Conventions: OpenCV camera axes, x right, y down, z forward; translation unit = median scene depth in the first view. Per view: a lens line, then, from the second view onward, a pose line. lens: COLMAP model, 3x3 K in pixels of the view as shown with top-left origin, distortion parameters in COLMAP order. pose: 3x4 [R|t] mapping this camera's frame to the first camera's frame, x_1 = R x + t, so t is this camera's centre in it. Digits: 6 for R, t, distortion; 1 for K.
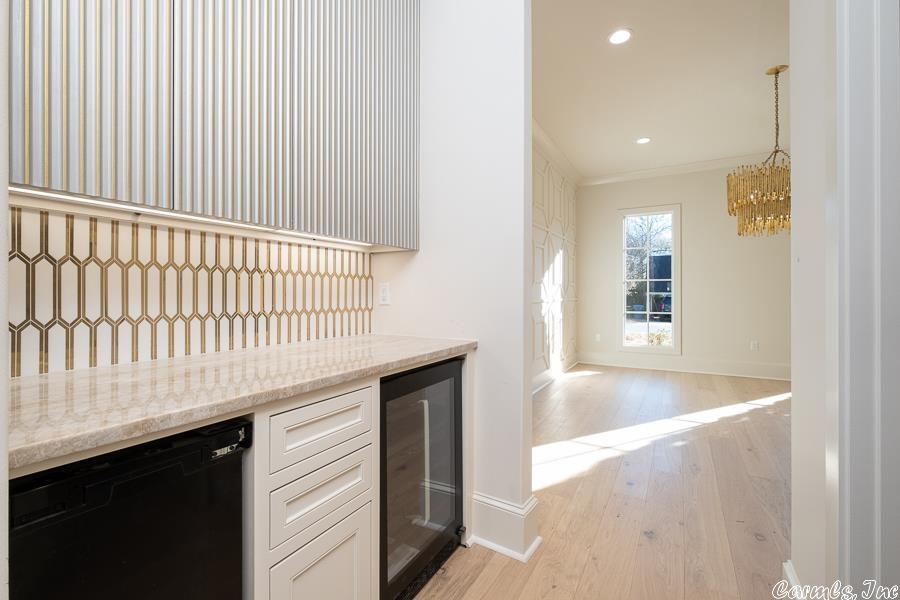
lens RADIAL K [[394.5, 0, 453.4], [0, 394.5, 297.4], [0, 0, 1]] dist [-0.004459, -0.001043]
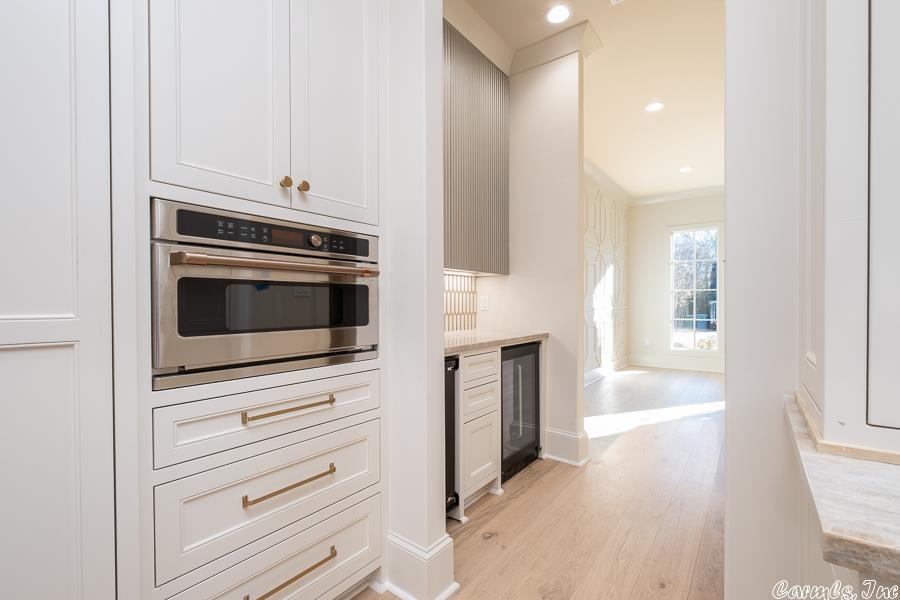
lens RADIAL K [[400.1, 0, 450.9], [0, 400.1, 308.5], [0, 0, 1]] dist [0.001346, 0.000357]
pose [[0.991466, -0.000427, -0.130366, -0.068584], [0.001087, 0.999987, 0.004992, 0.002607], [0.130362, -0.005092, 0.991453, -0.375815]]
